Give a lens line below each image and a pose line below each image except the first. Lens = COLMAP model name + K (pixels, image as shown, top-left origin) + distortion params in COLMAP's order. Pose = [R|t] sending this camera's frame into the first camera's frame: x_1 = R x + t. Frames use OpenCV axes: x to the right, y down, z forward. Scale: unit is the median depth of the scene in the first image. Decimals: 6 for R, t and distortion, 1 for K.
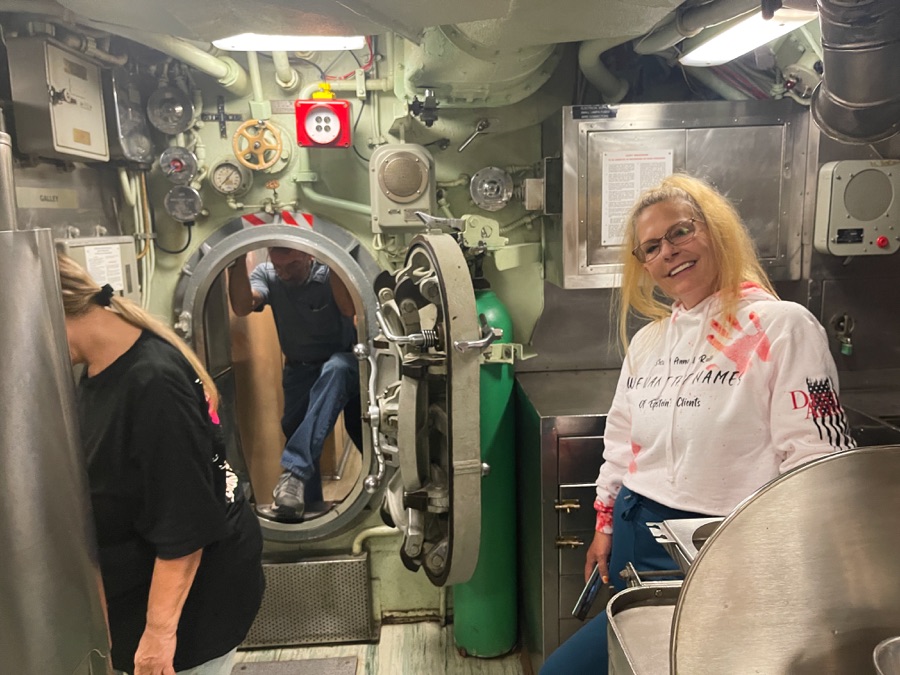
lens RADIAL K [[692.5, 0, 450.0], [0, 692.5, 337.5], [0, 0, 1]] dist [0.061617, -0.087626]
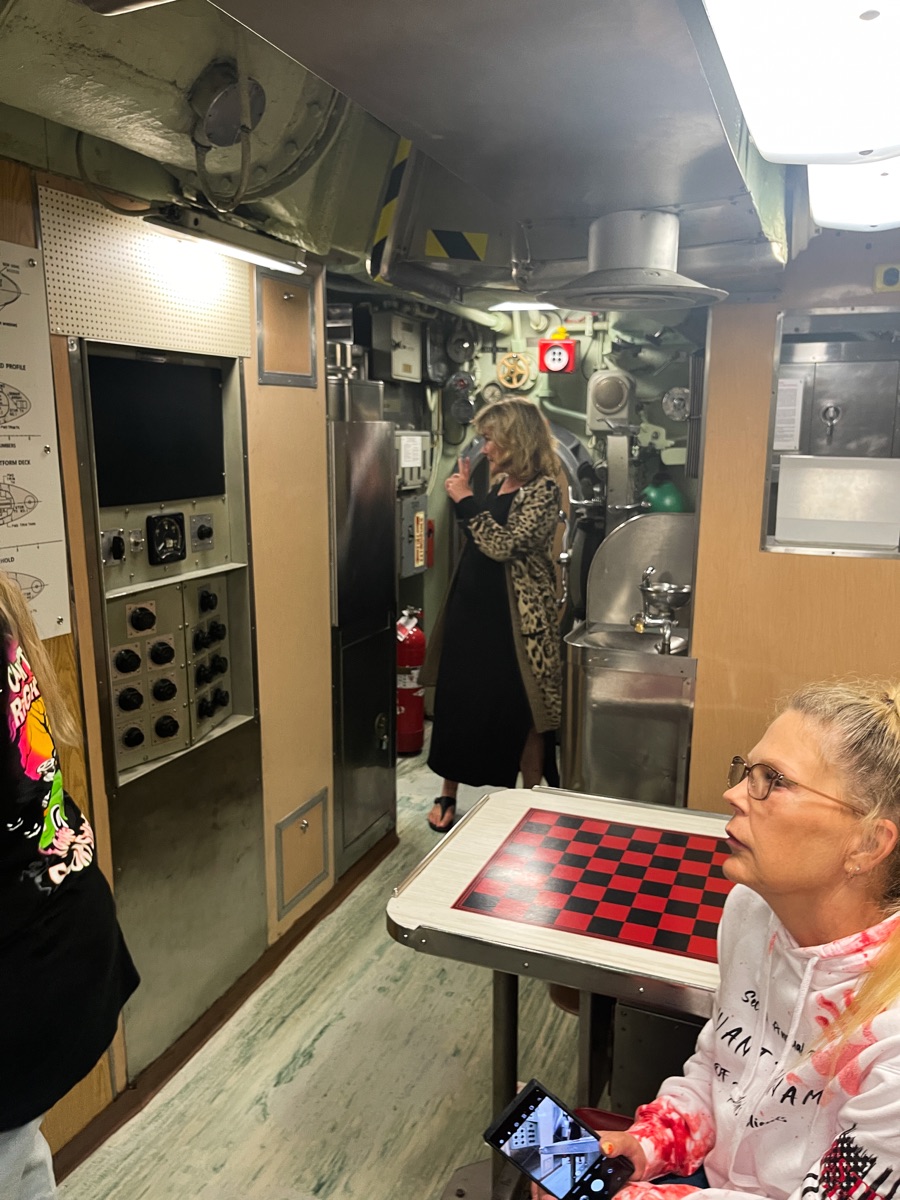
lens RADIAL K [[923.3, 0, 450.4], [0, 923.3, 629.1], [0, 0, 1]] dist [0.061617, -0.087626]
pose [[0.916320, 0.118717, -0.382444, 0.381756], [-0.101983, 0.992737, 0.063816, 0.138726], [0.387242, -0.019473, 0.921772, -0.789568]]
